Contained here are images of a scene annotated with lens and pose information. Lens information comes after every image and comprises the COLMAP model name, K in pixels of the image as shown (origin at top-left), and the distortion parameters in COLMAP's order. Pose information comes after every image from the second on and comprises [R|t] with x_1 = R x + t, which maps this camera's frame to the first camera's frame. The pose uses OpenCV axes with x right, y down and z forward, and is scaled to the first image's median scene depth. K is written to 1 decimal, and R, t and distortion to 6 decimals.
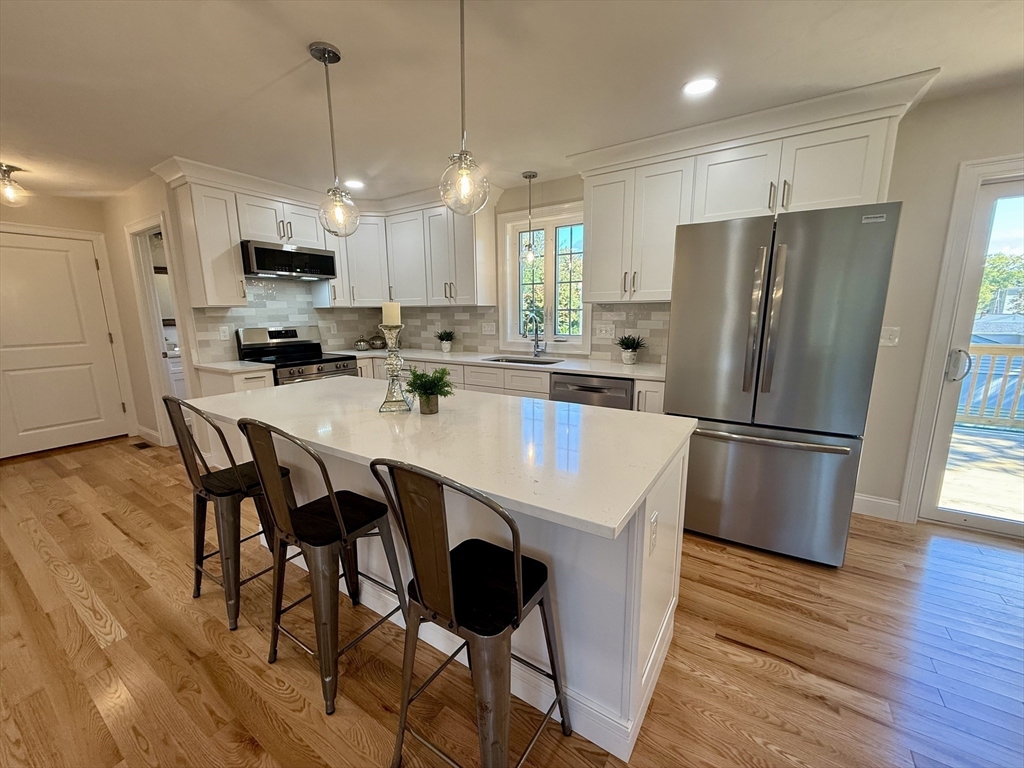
lens RADIAL K [[407.2, 0, 508.0], [0, 407.2, 386.0], [0, 0, 1]] dist [0.001777, -0.000186]
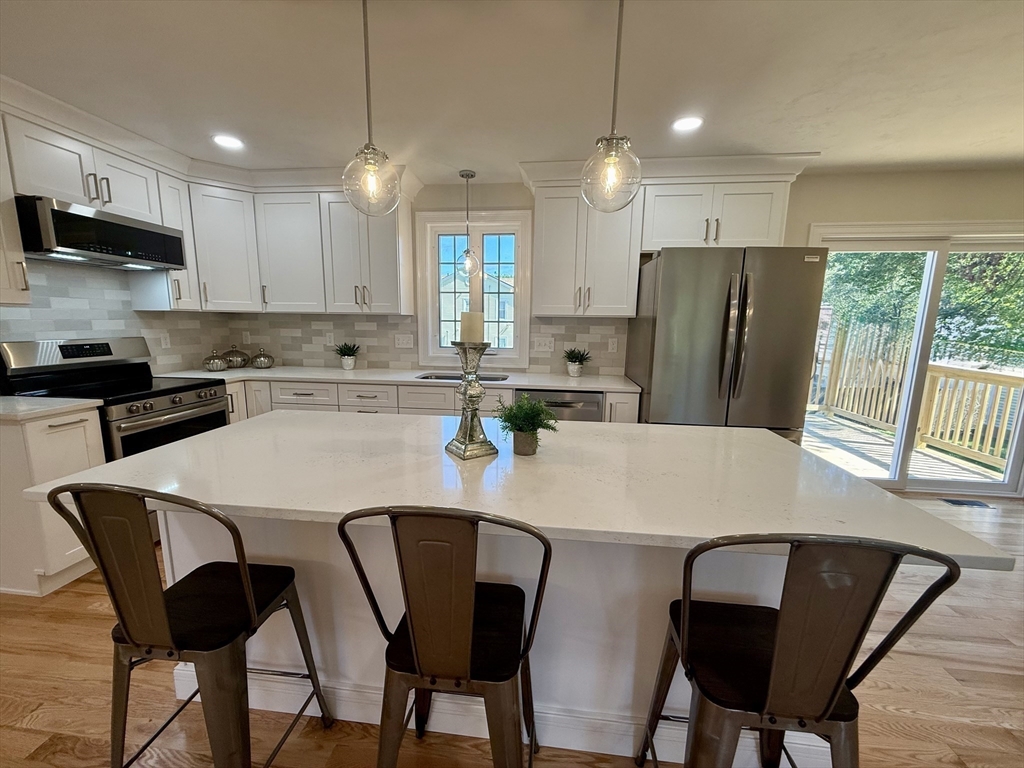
lens RADIAL K [[407.2, 0, 508.0], [0, 407.2, 386.0], [0, 0, 1]] dist [0.001777, -0.000186]
pose [[0.892495, -0.050101, 0.448266, -0.264432], [0.060051, 0.998163, -0.008001, -0.027698], [-0.447042, 0.034059, 0.893865, 0.141837]]
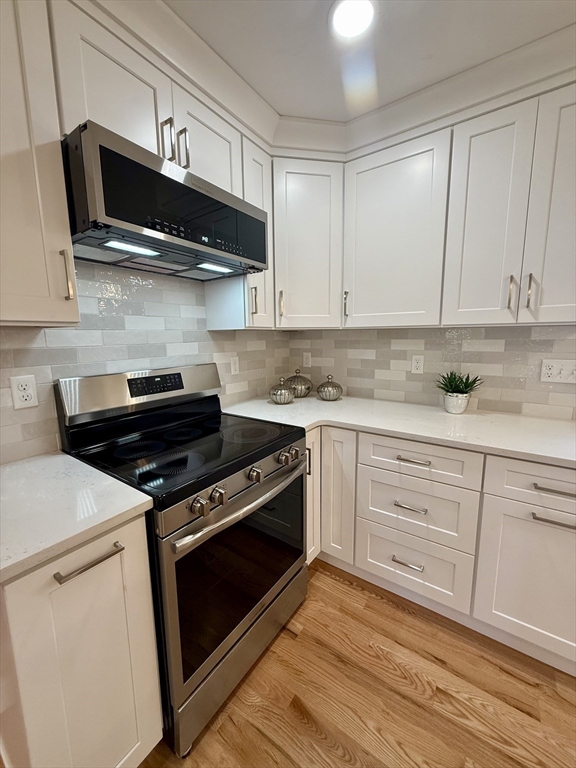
lens RADIAL K [[305.4, 0, 286.4], [0, 305.4, 381.6], [0, 0, 1]] dist [0.001777, -0.000186]
pose [[0.999685, 0.002782, -0.024941, -0.408615], [-0.003565, 0.999500, -0.031408, -0.125026], [0.024842, 0.031487, 0.999195, 0.672342]]
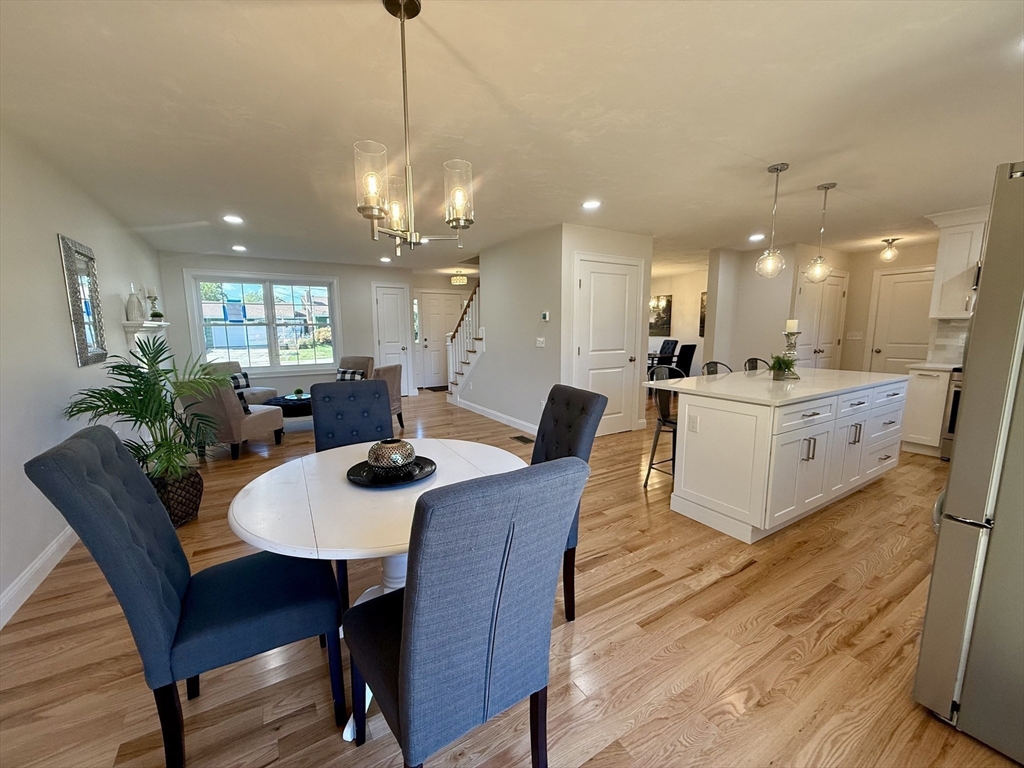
lens RADIAL K [[407.2, 0, 508.0], [0, 407.2, 386.0], [0, 0, 1]] dist [0.001777, -0.000186]
pose [[-0.421927, 0.139043, -0.895904, 0.901020], [-0.154019, 0.962814, 0.221963, -0.059035], [0.893452, 0.231638, -0.384822, 0.290365]]
